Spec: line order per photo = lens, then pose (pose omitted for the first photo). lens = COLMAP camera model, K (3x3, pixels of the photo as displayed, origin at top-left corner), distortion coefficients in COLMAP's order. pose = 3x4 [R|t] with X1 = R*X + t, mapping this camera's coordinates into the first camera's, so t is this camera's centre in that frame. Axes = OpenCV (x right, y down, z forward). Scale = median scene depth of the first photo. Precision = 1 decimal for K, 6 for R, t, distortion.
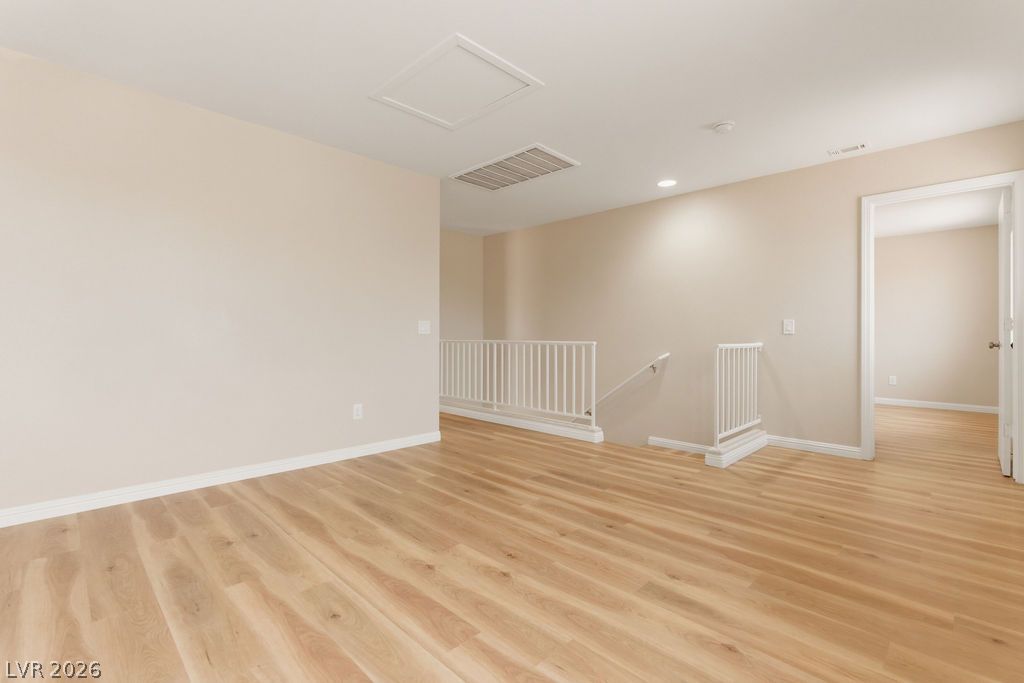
lens RADIAL K [[454.9, 0, 508.1], [0, 454.9, 337.9], [0, 0, 1]] dist [0.002005, 0.000394]
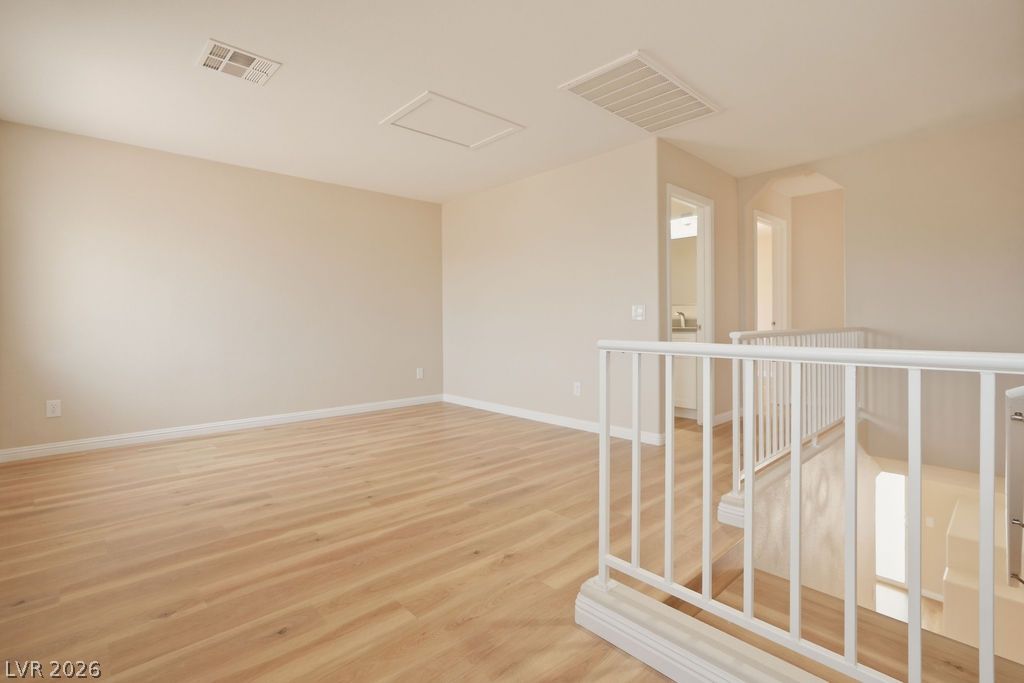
lens RADIAL K [[475.6, 0, 512.3], [0, 475.6, 324.1], [0, 0, 1]] dist [-0.003335, -0.000505]
pose [[-0.035558, 0.001447, -0.999367, 1.100906], [-0.002091, 0.999997, 0.001523, -0.001656], [0.999365, 0.002144, -0.035555, 1.128005]]
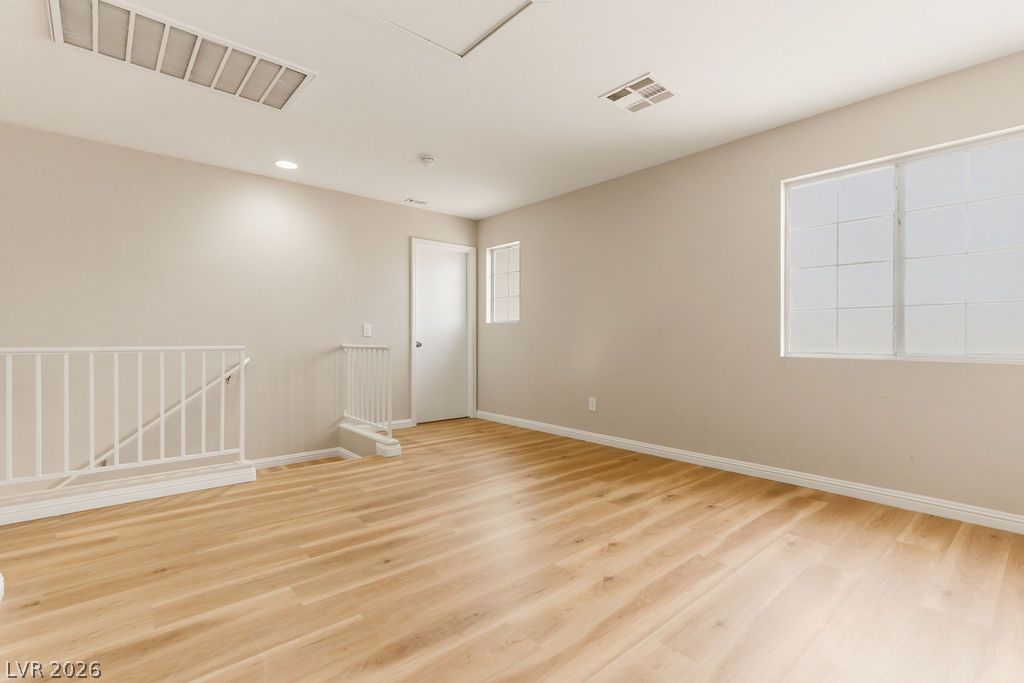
lens RADIAL K [[468.7, 0, 506.5], [0, 468.7, 337.8], [0, 0, 1]] dist [-0.010923, 0.006649]
pose [[0.081505, 0.000217, 0.996673, -0.785379], [0.004117, 0.999991, -0.000555, -0.002576], [-0.996664, 0.004149, 0.081504, 0.759955]]
